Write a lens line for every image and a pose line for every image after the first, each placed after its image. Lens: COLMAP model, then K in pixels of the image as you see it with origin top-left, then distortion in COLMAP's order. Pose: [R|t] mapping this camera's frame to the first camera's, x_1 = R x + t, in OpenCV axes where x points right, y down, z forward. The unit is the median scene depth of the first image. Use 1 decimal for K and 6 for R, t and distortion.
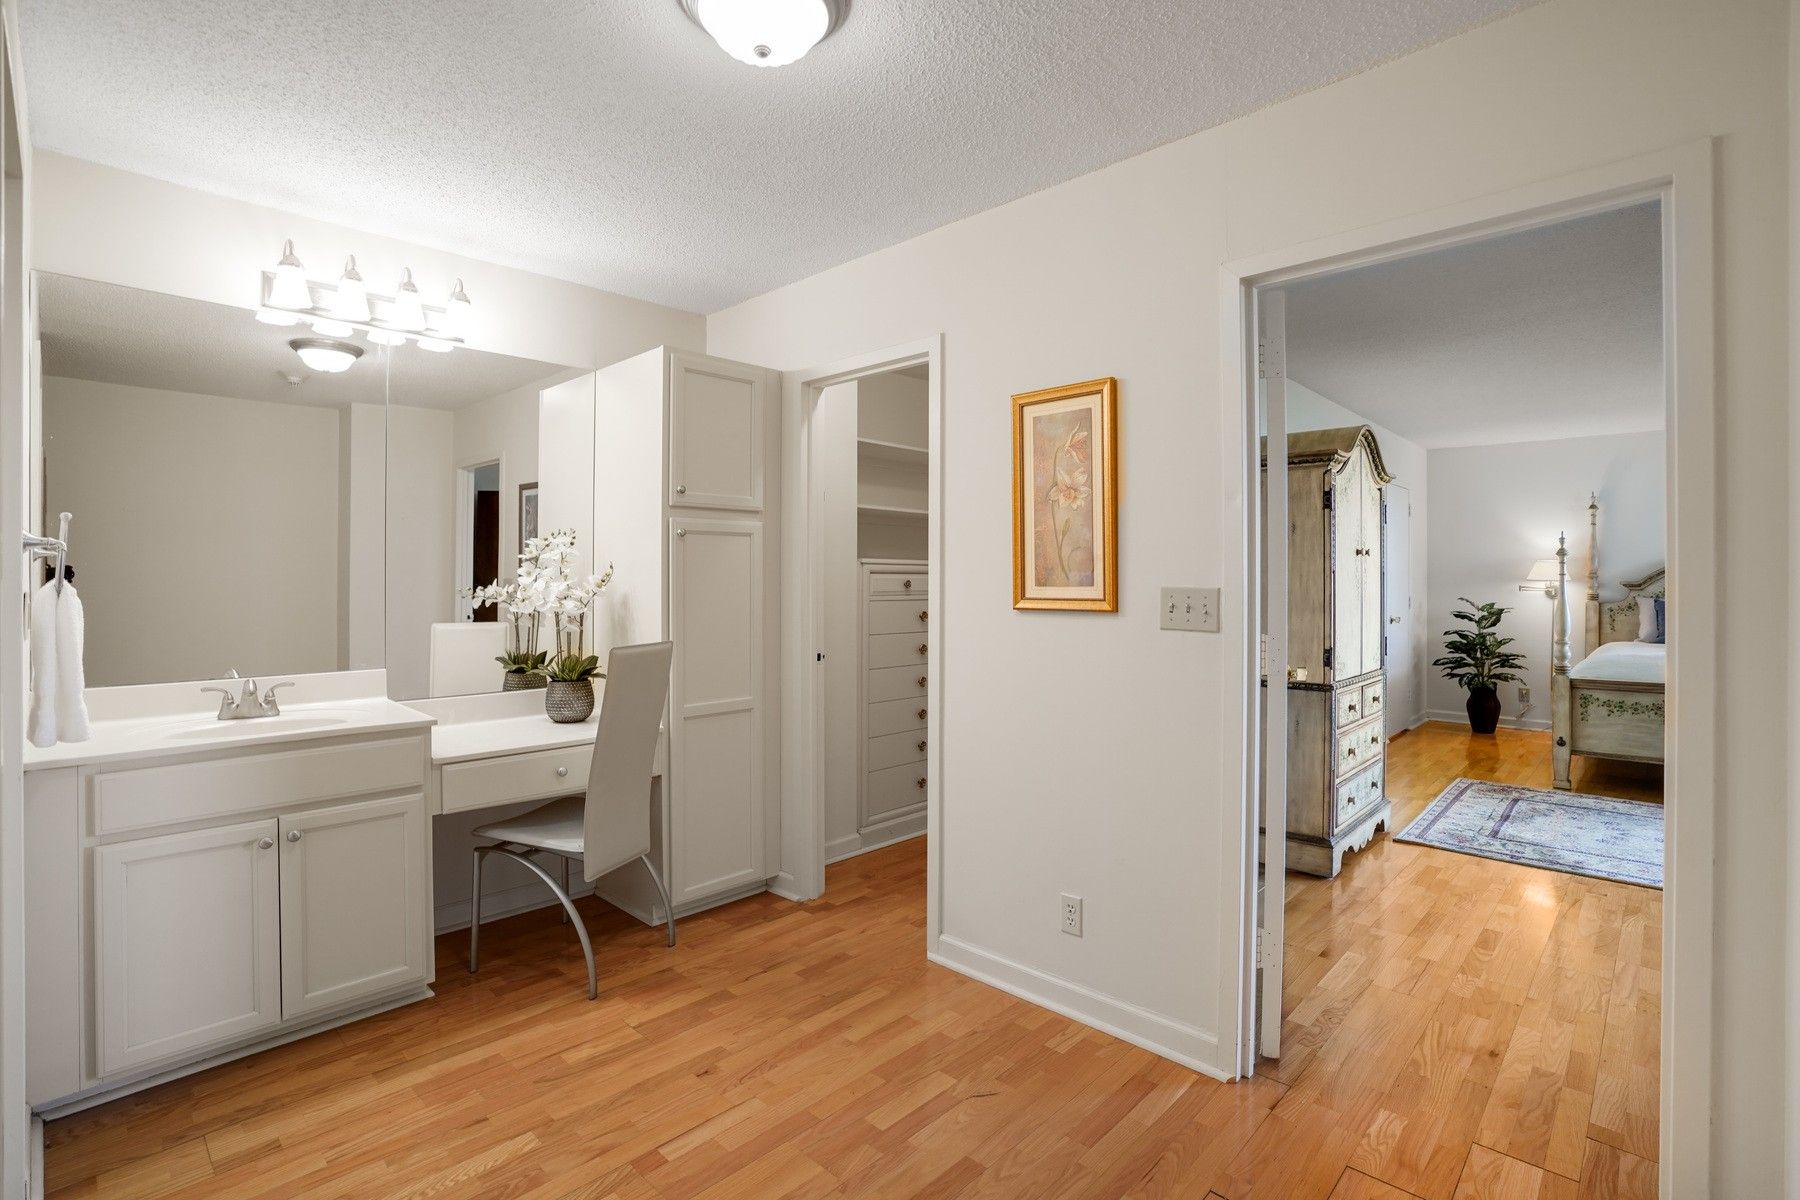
lens RADIAL K [[855.1, 0, 909.8], [0, 855.1, 588.7], [0, 0, 1]] dist [-0.056091, 0.017929]
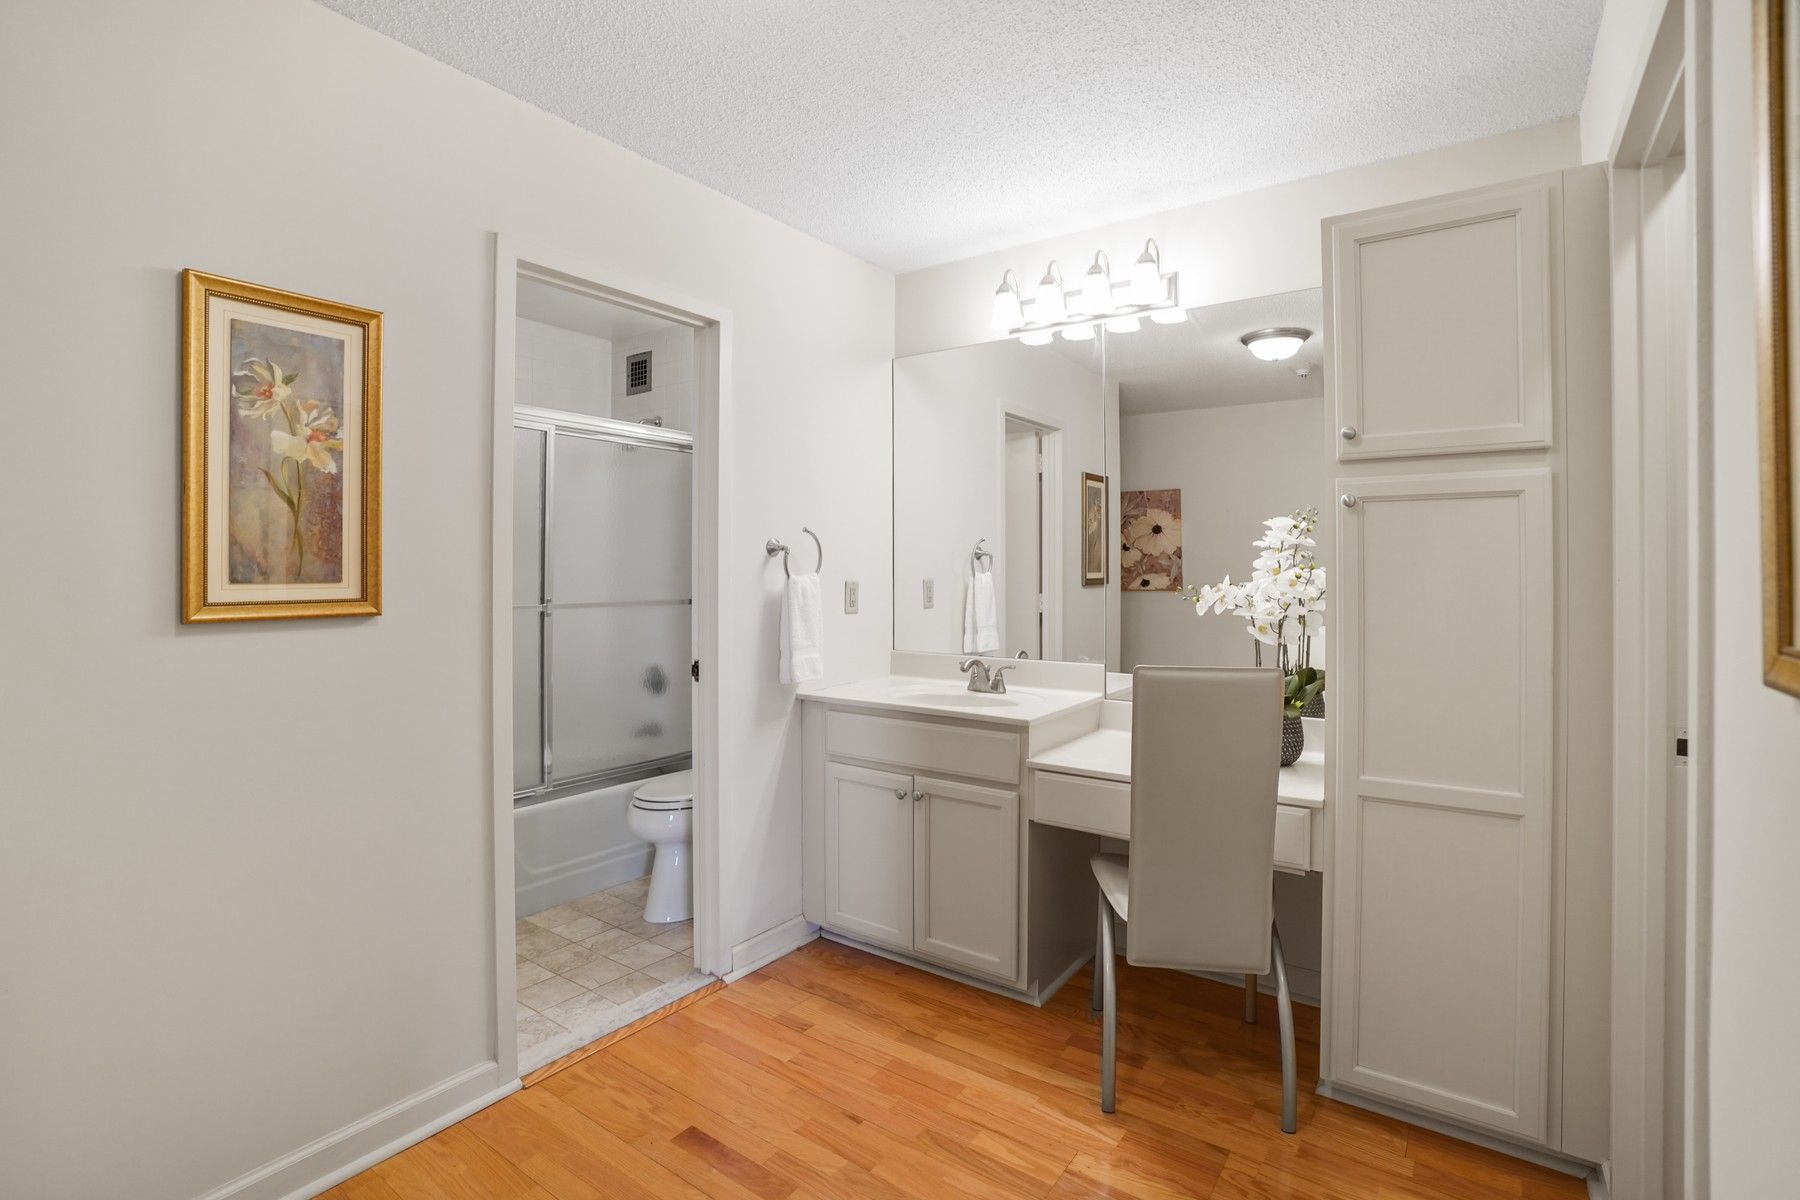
lens RADIAL K [[855.1, 0, 887.6], [0, 855.1, 570.8], [0, 0, 1]] dist [-0.056091, 0.017929]
pose [[0.123574, -0.002140, -0.992333, 0.386919], [-0.014761, 0.999883, -0.003995, -0.008142], [0.992226, 0.015142, 0.123528, 0.727735]]
